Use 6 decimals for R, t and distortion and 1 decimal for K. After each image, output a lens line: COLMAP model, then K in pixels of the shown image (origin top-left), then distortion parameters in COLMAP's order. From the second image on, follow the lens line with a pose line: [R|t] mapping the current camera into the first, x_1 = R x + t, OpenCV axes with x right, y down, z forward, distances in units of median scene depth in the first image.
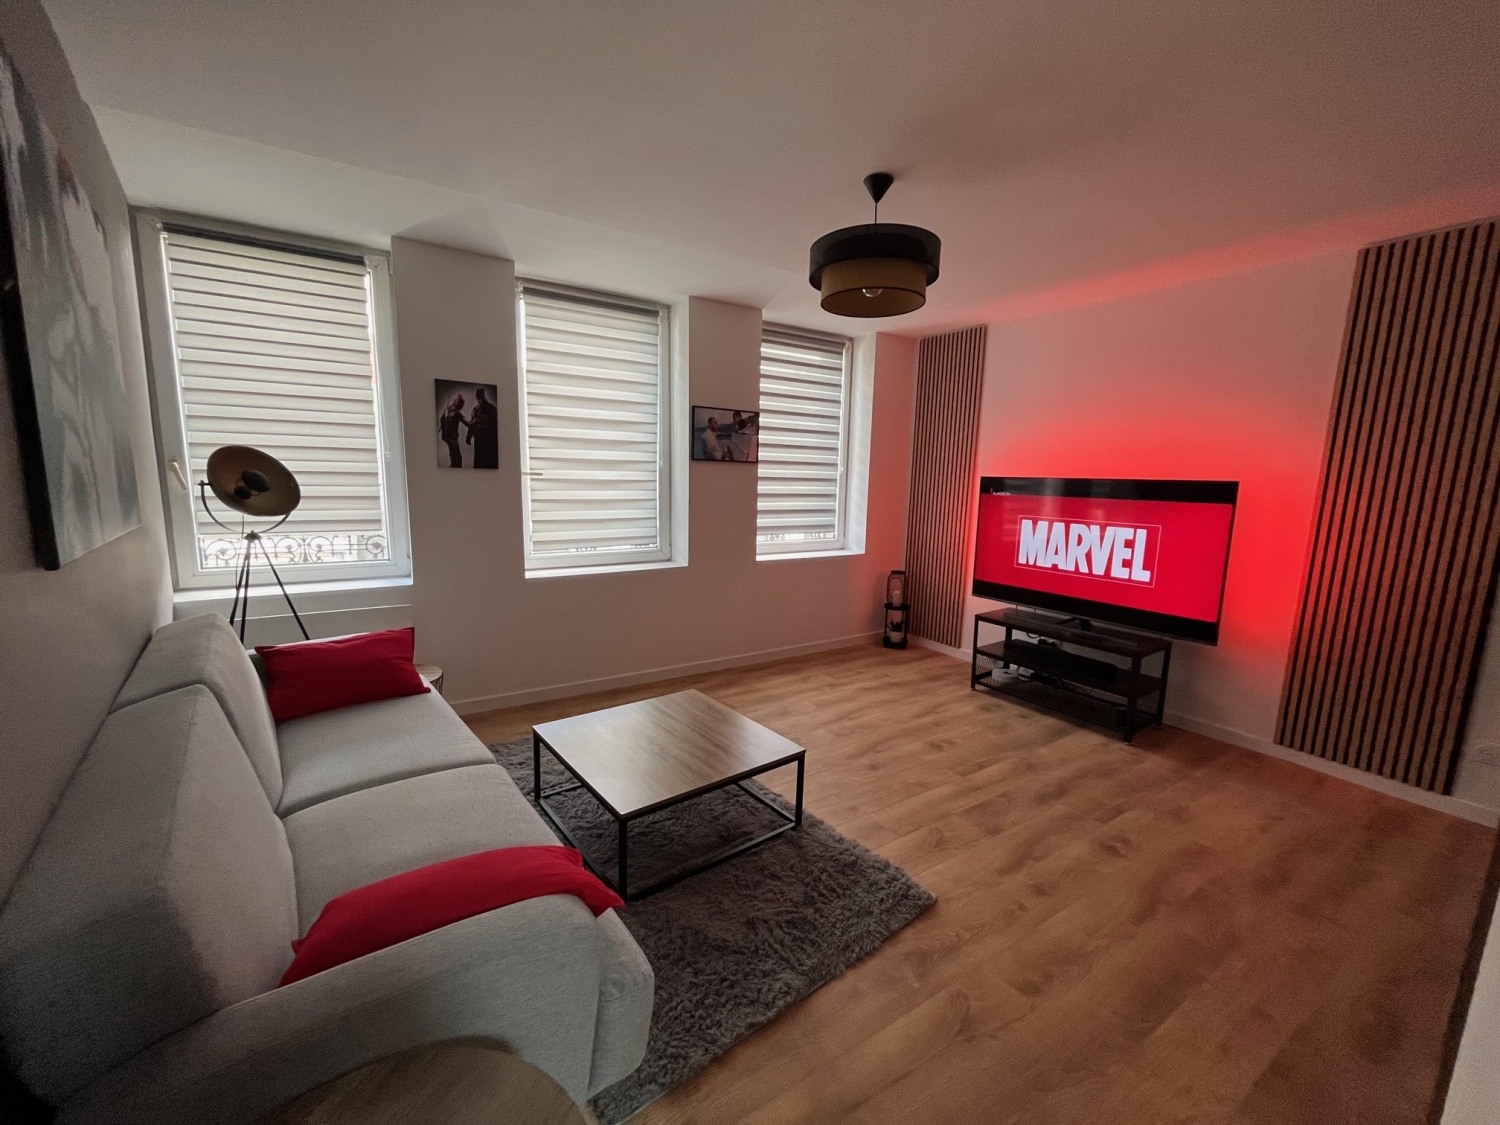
lens RADIAL K [[609.1, 0, 749.2], [0, 609.1, 568.8], [0, 0, 1]] dist [-0.008634, 0.000436]
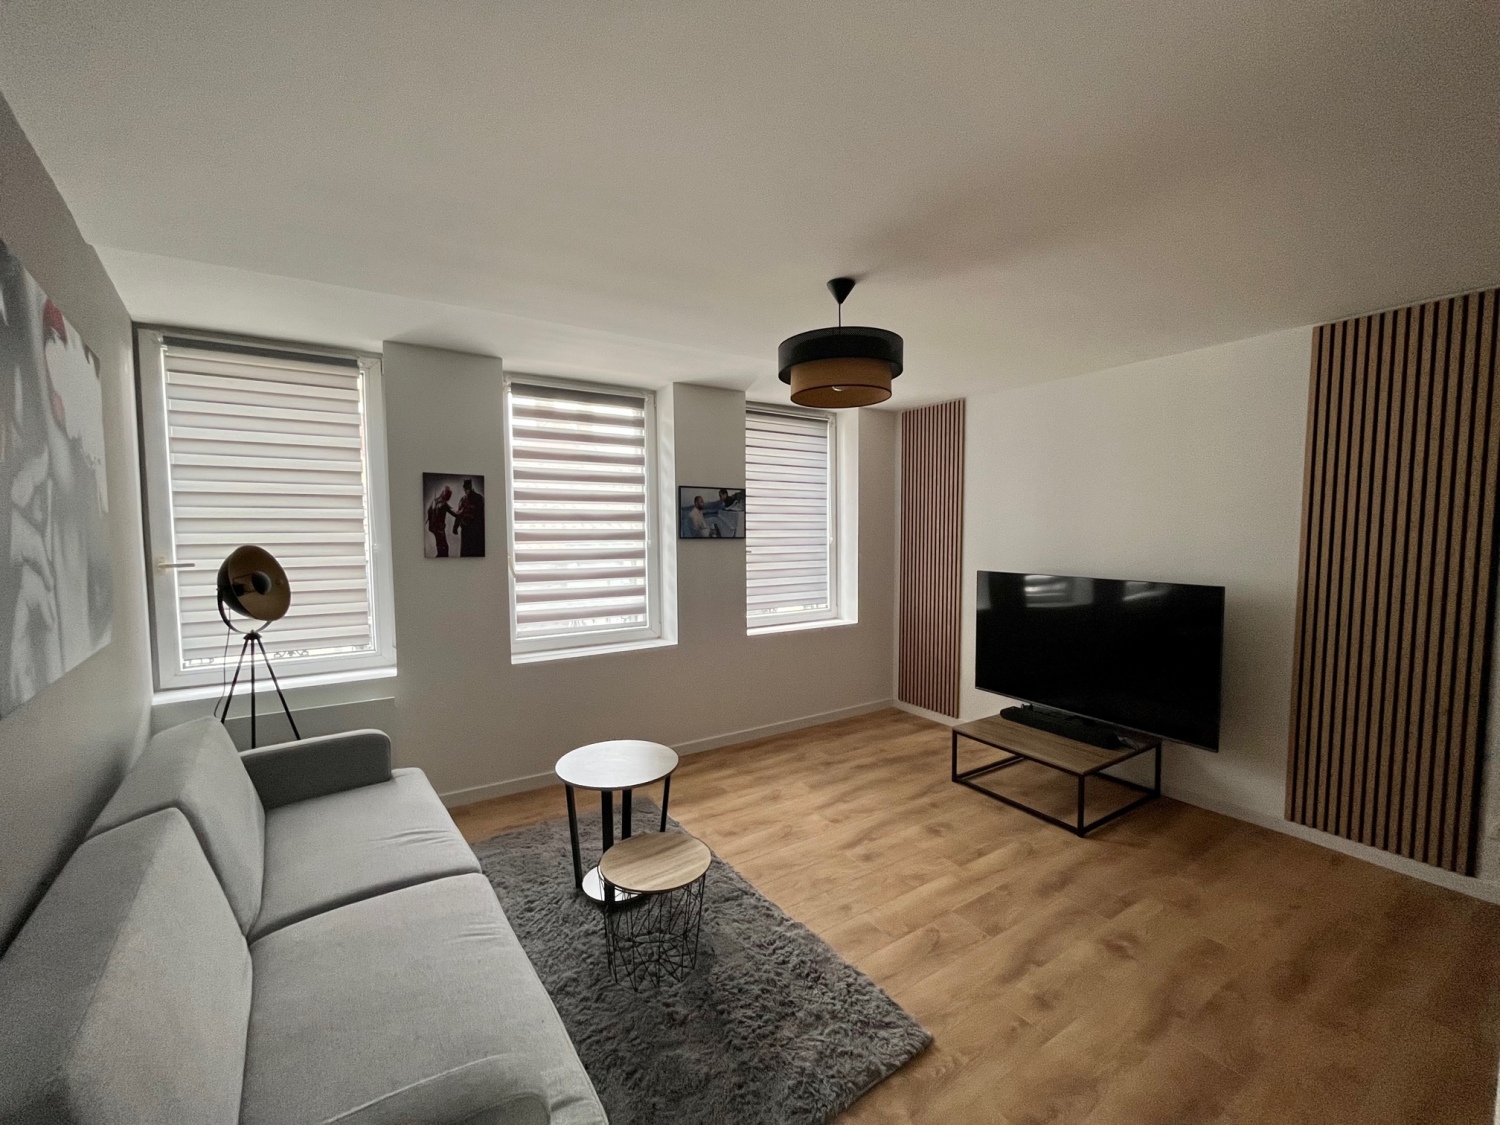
lens RADIAL K [[609.1, 0, 750.4], [0, 609.1, 565.5], [0, 0, 1]] dist [-0.008634, 0.000436]
pose [[0.999595, -0.028019, -0.005053, 0.037461], [0.027414, 0.995103, -0.094968, -0.047870], [0.007689, 0.094791, 0.995468, 0.000754]]
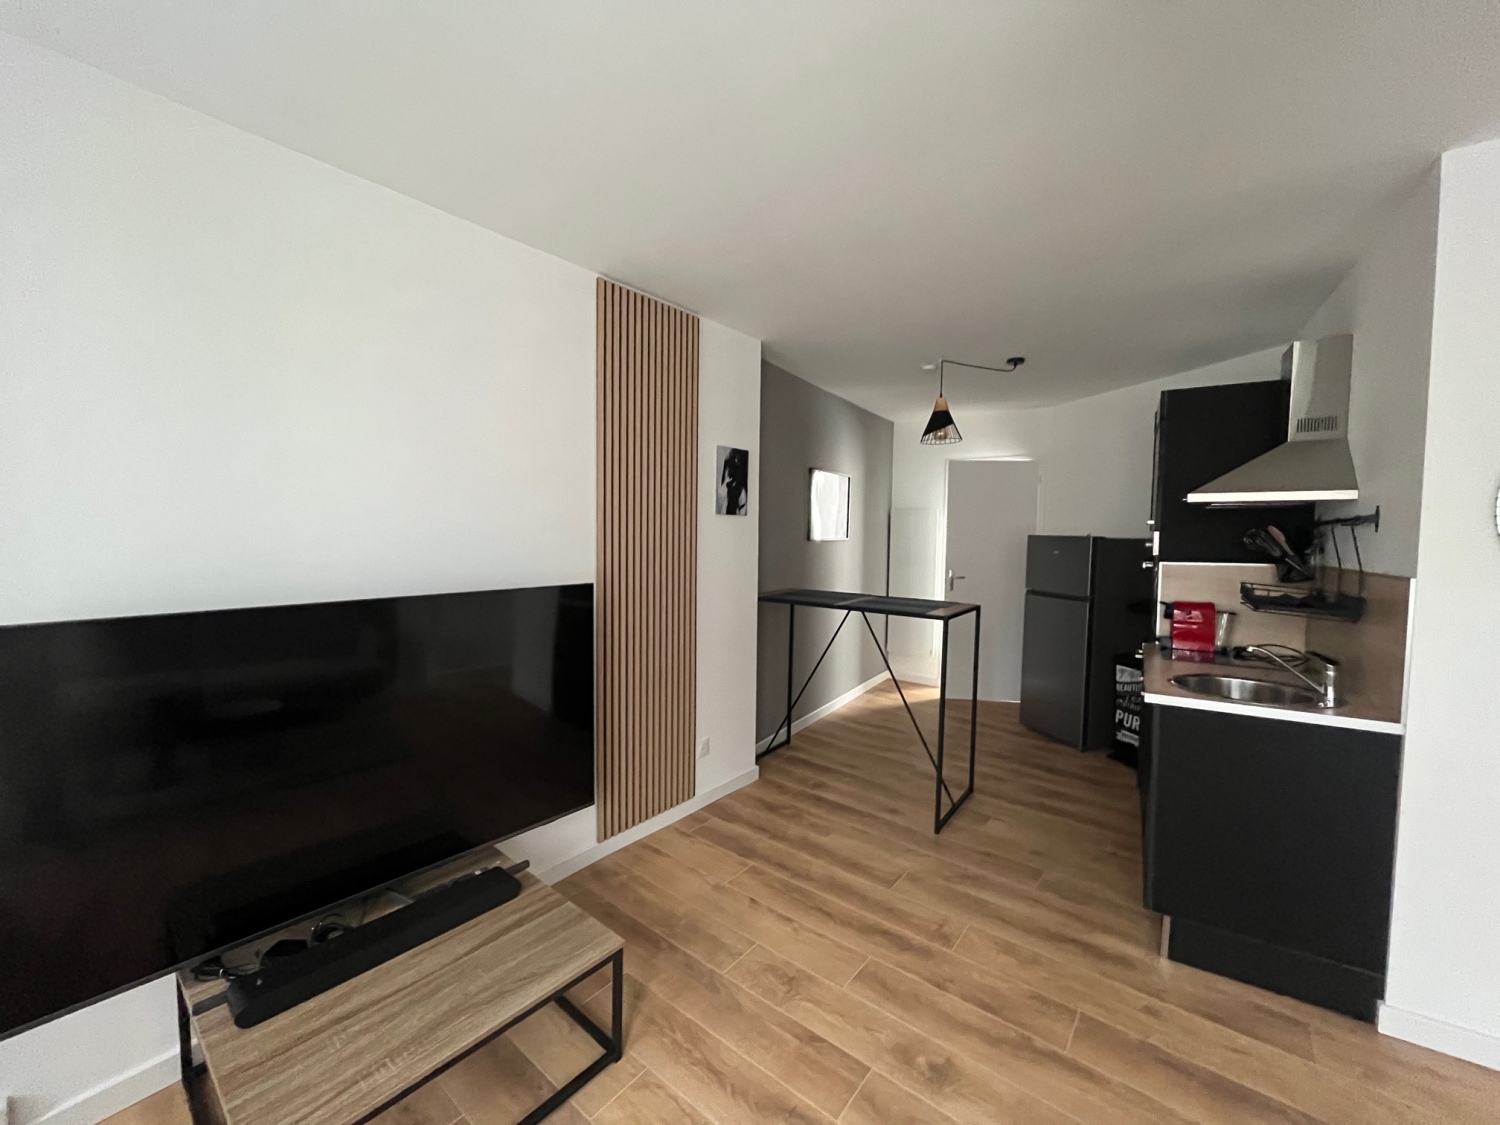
lens RADIAL K [[609.1, 0, 745.5], [0, 609.1, 563.3], [0, 0, 1]] dist [-0.008634, 0.000436]
pose [[-0.309416, -0.082161, 0.947371, 0.048159], [0.132012, 0.982902, 0.128358, -0.184091], [-0.941719, 0.164781, -0.293280, 1.067605]]
